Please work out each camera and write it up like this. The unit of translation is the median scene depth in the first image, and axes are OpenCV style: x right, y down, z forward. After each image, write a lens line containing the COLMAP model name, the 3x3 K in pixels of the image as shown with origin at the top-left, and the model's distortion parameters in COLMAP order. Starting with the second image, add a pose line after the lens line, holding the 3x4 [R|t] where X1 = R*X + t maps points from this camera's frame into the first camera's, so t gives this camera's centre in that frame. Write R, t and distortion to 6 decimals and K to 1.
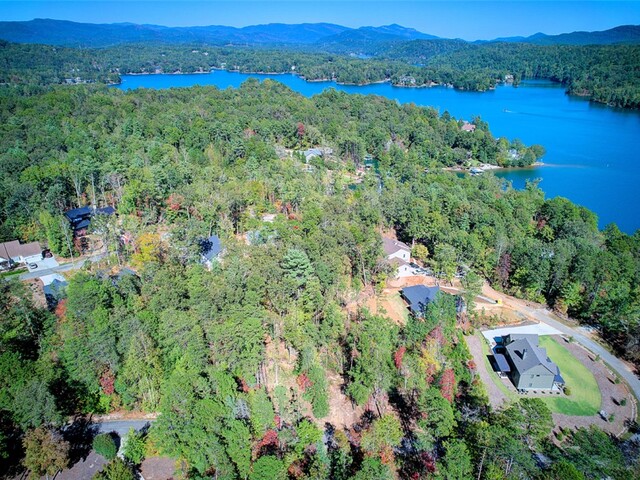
lens RADIAL K [[461.4, 0, 321.9], [0, 461.4, 244.6], [0, 0, 1]] dist [-0.080767, 0.073732]
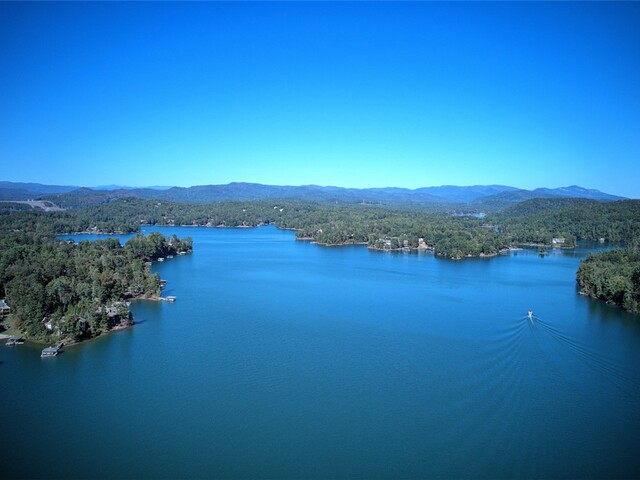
lens RADIAL K [[461.4, 0, 321.9], [0, 461.4, 244.6], [0, 0, 1]] dist [-0.080767, 0.073732]
pose [[0.926827, 0.037707, -0.373590, 2.239382], [-0.155775, 0.943899, -0.291187, -0.618526], [0.341651, 0.328076, 0.880705, 1.532540]]
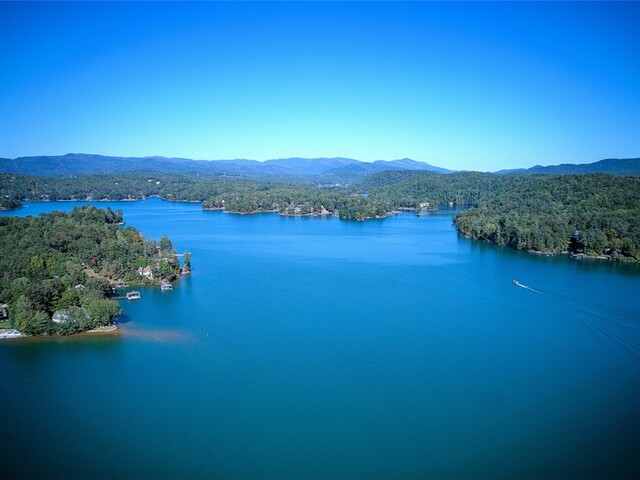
lens RADIAL K [[461.4, 0, 321.9], [0, 461.4, 244.6], [0, 0, 1]] dist [-0.080767, 0.073732]
pose [[0.998498, 0.010252, -0.053823, 1.717663], [-0.024109, 0.964338, -0.263573, -0.274709], [0.049201, 0.264475, 0.963137, 0.749127]]
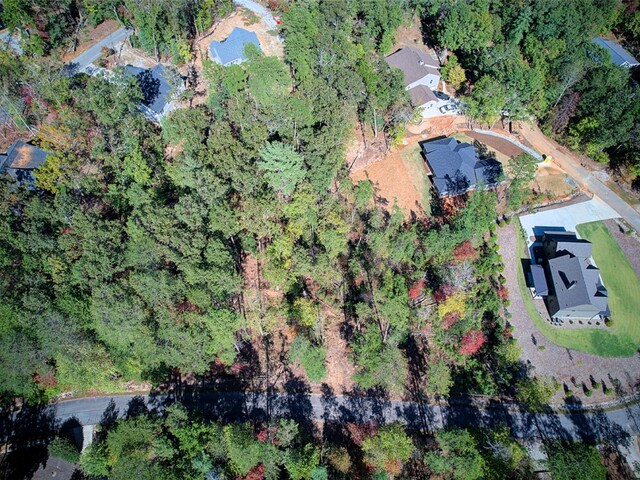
lens RADIAL K [[461.4, 0, 321.9], [0, 461.4, 244.6], [0, 0, 1]] dist [-0.080767, 0.073732]
pose [[0.999981, -0.003779, 0.004767, 0.002971], [0.000267, 0.810066, 0.586339, -0.187387], [-0.006077, -0.586327, 0.810052, 0.268128]]
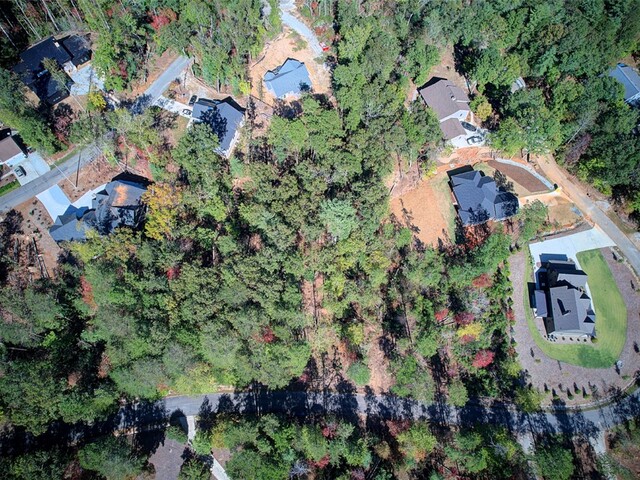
lens RADIAL K [[461.4, 0, 321.9], [0, 461.4, 244.6], [0, 0, 1]] dist [-0.080767, 0.073732]
pose [[0.999730, 0.021964, -0.007549, -0.055447], [-0.010730, 0.725044, 0.688619, -0.360113], [0.020598, -0.688352, 0.725084, 0.251023]]
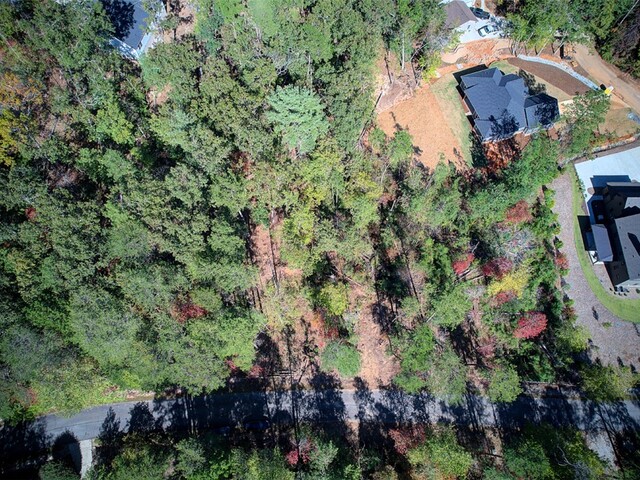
lens RADIAL K [[461.4, 0, 321.9], [0, 461.4, 244.6], [0, 0, 1]] dist [-0.080767, 0.073732]
pose [[0.999305, -0.036450, 0.007855, -0.024262], [0.020160, 0.705396, 0.708526, -0.163584], [-0.031367, -0.707875, 0.705641, 0.369895]]
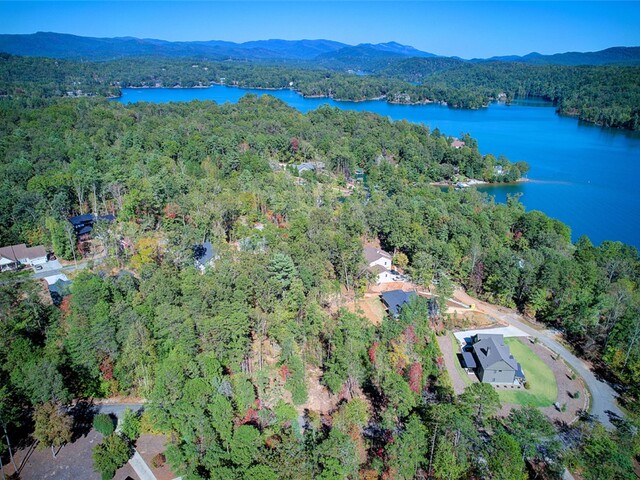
lens RADIAL K [[461.4, 0, 321.9], [0, 461.4, 244.6], [0, 0, 1]] dist [-0.080767, 0.073732]
pose [[0.999915, 0.011157, 0.006776, 0.023226], [-0.010945, 0.999473, -0.030566, 0.015091], [-0.007113, 0.030490, 0.999510, -0.067925]]
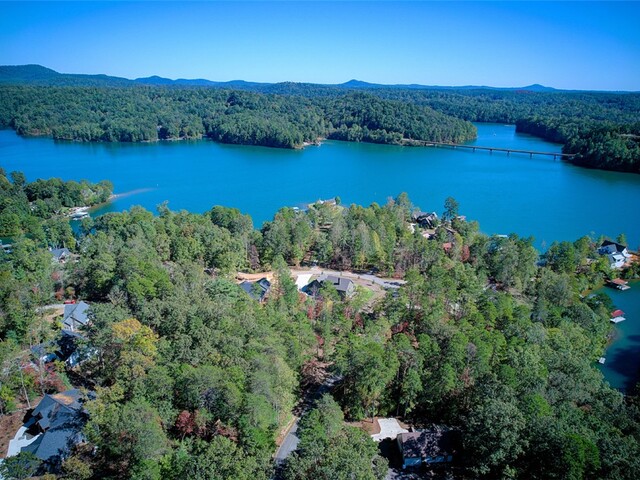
lens RADIAL K [[461.4, 0, 321.9], [0, 461.4, 244.6], [0, 0, 1]] dist [-0.080767, 0.073732]
pose [[0.394125, -0.301354, 0.868246, -0.679069], [0.363657, 0.918748, 0.153806, -0.112207], [-0.844049, 0.255125, 0.471690, 0.143332]]
